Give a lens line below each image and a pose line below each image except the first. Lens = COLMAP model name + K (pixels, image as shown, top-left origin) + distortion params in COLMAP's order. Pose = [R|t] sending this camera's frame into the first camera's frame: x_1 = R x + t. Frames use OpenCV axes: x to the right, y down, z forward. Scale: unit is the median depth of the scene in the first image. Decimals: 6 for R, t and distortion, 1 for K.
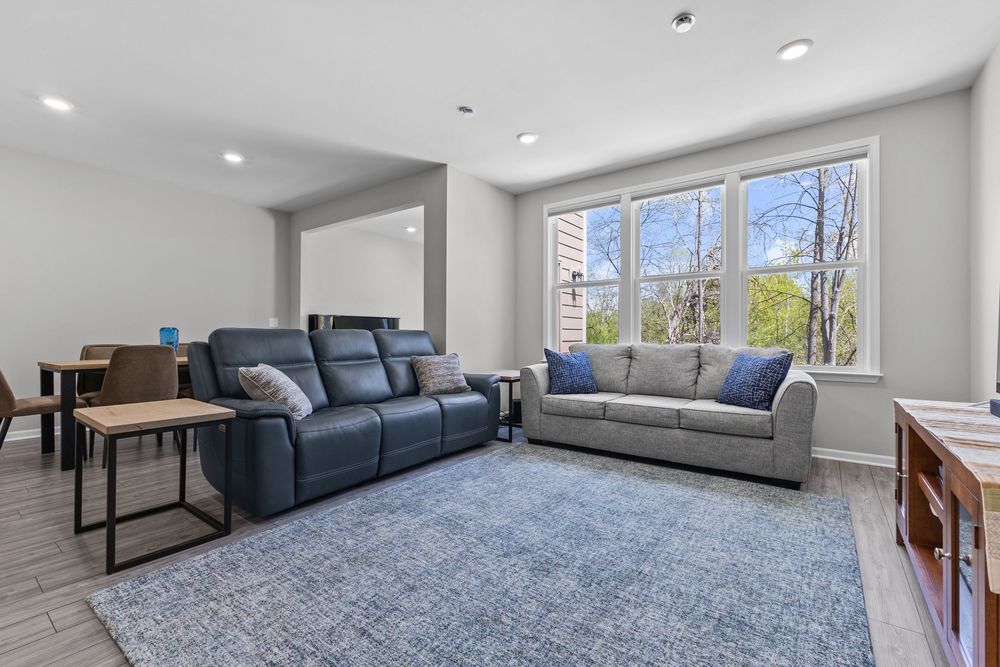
lens RADIAL K [[433.2, 0, 502.5], [0, 433.2, 333.6], [0, 0, 1]] dist [0.009415, -0.000071]
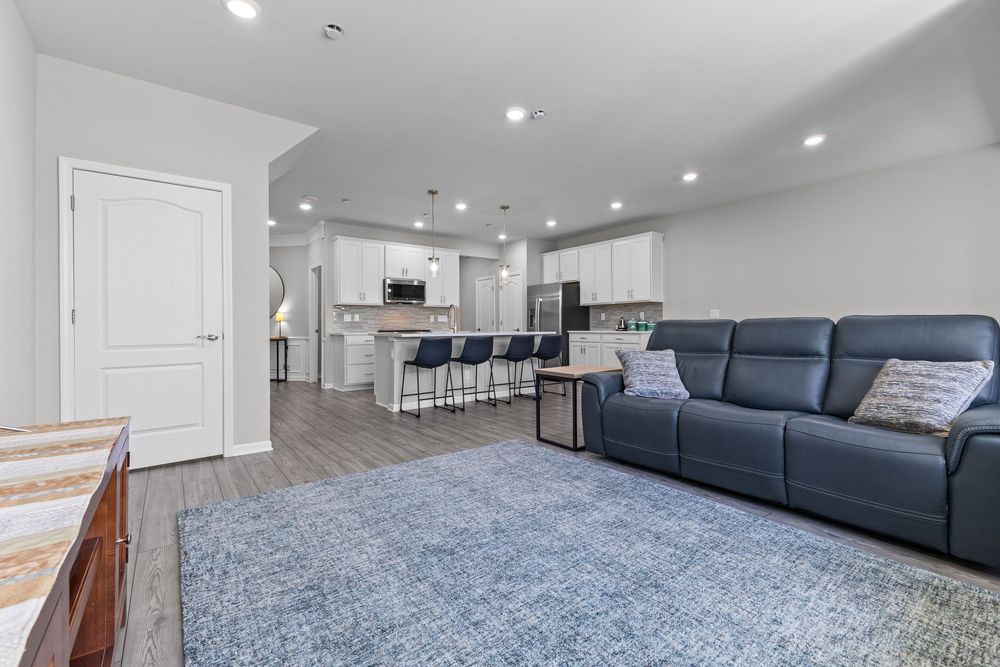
lens RADIAL K [[430.8, 0, 499.7], [0, 430.8, 326.4], [0, 0, 1]] dist [0.006634, -0.000108]
pose [[-0.280909, -0.000794, -0.959734, 0.700395], [0.010179, 0.999941, -0.003807, 0.005002], [0.959680, -0.010838, -0.280884, 0.863954]]
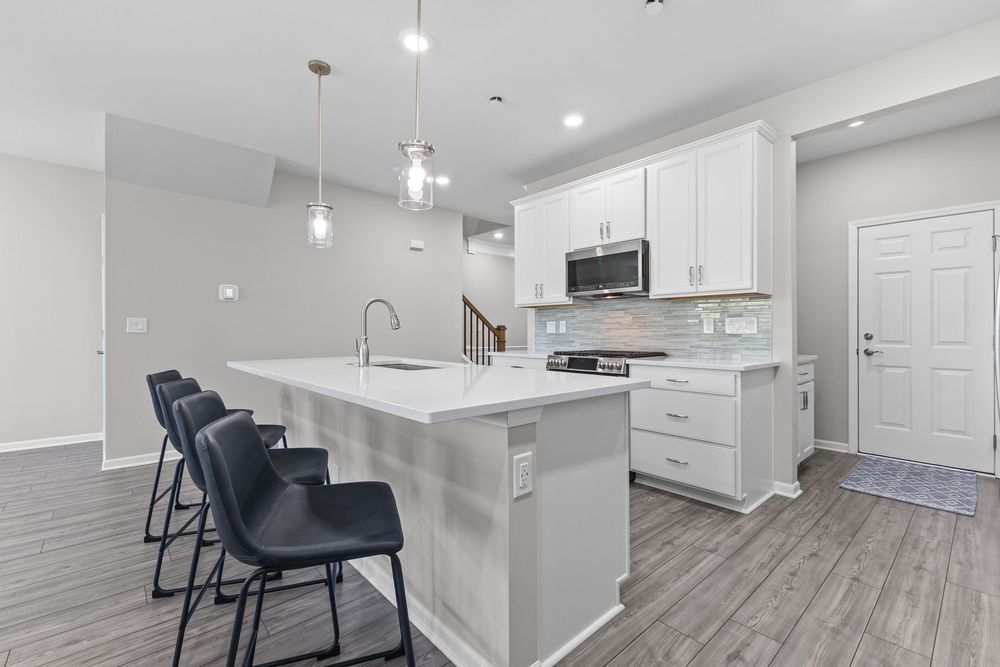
lens RADIAL K [[435.0, 0, 503.7], [0, 435.0, 330.8], [0, 0, 1]] dist [0.007756, -0.000514]
pose [[-0.980248, -0.002137, 0.197760, -1.567056], [-0.003598, 0.999969, -0.007033, -0.038894], [-0.197739, -0.007606, -0.980225, 0.870082]]
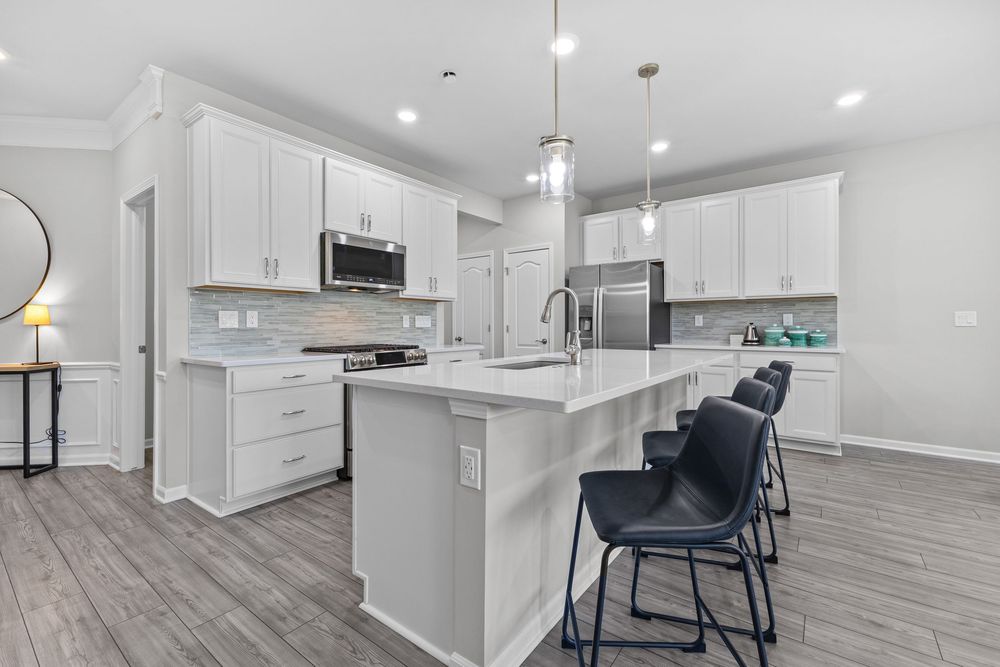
lens RADIAL K [[430.8, 0, 499.7], [0, 430.8, 326.4], [0, 0, 1]] dist [0.006634, -0.000108]
pose [[-0.010643, -0.000789, -0.999943, -0.406189], [0.006382, 0.999979, -0.000857, -0.041158], [0.999923, -0.006390, -0.010638, -0.011807]]
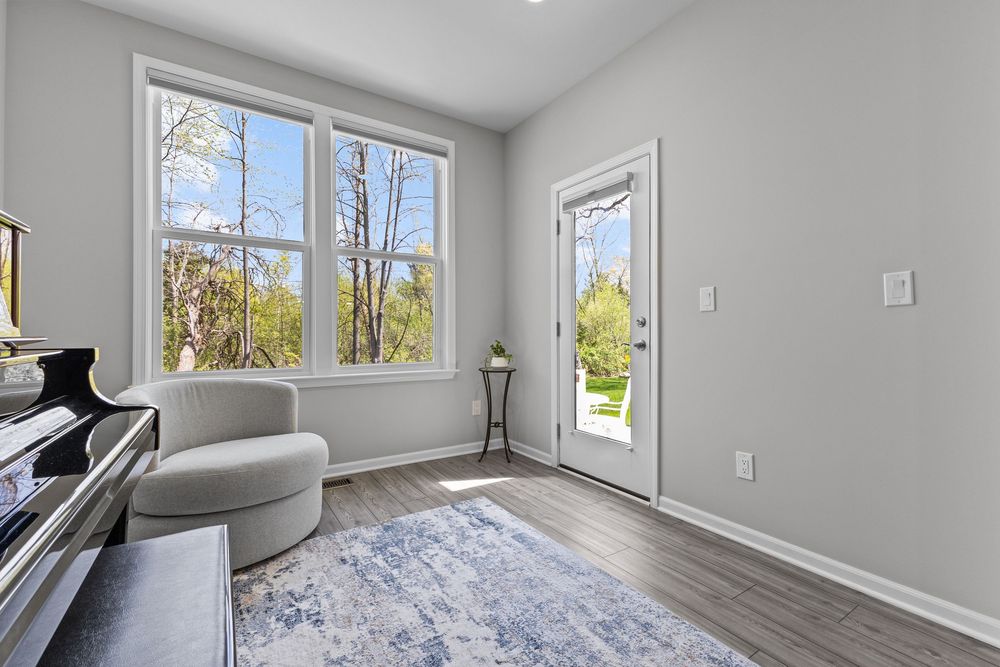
lens RADIAL K [[430.8, 0, 499.7], [0, 430.8, 326.4], [0, 0, 1]] dist [0.006634, -0.000108]
pose [[0.349973, 0.012531, 0.936676, -0.806983], [-0.005851, 0.999920, -0.011191, 0.007652], [-0.936742, -0.001564, 0.350018, 1.913870]]
